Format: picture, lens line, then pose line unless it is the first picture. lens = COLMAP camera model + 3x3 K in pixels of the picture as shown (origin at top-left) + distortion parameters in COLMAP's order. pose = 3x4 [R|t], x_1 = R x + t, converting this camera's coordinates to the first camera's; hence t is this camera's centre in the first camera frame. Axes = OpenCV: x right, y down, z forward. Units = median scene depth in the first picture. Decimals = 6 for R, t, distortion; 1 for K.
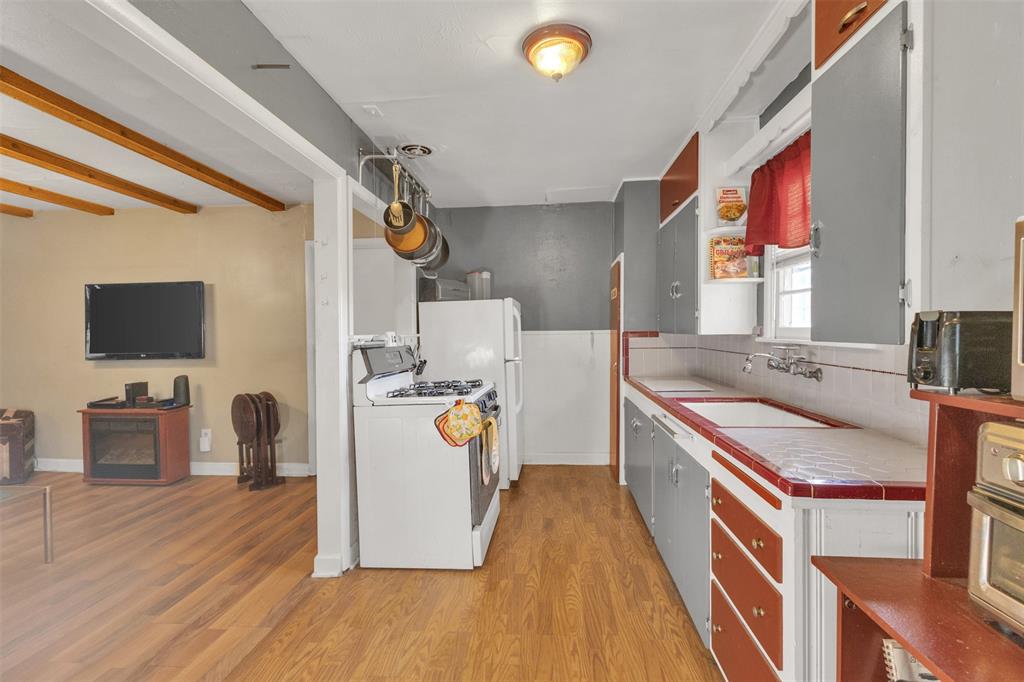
lens RADIAL K [[488.0, 0, 489.5], [0, 488.0, 341.2], [0, 0, 1]] dist [-0.000750, 0.000185]
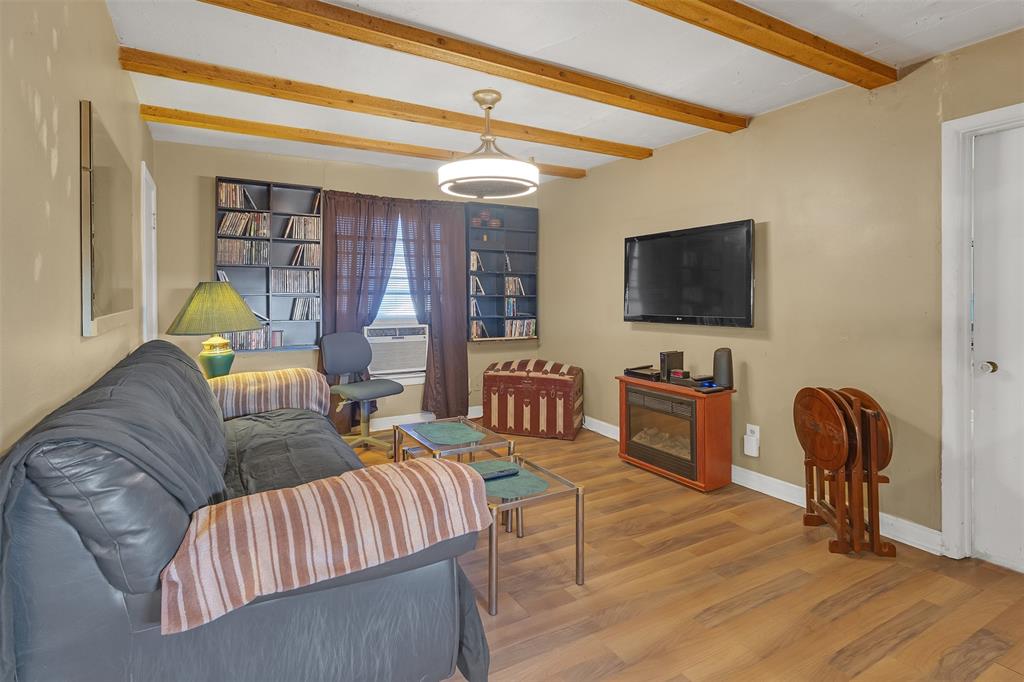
lens RADIAL K [[527.2, 0, 511.1], [0, 527.2, 298.6], [0, 0, 1]] dist [-0.002023, 0.000264]
pose [[0.615855, 0.012514, -0.787760, -0.197445], [-0.018078, 0.999835, 0.001751, -0.001552], [0.787652, 0.013163, 0.615979, 0.245956]]
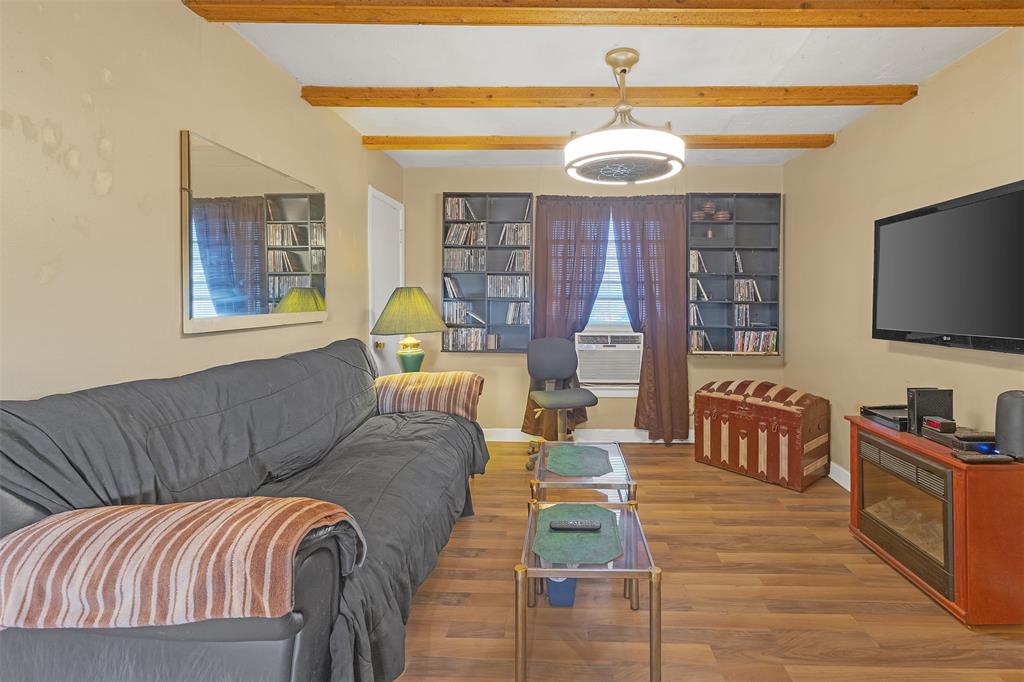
lens RADIAL K [[526.3, 0, 513.2], [0, 526.3, 304.4], [0, 0, 1]] dist [-0.000209, 0.000784]
pose [[0.122994, 0.015769, -0.992282, -0.214550], [-0.022886, 0.999653, 0.013049, -0.004588], [0.992144, 0.021105, 0.123312, 0.485185]]
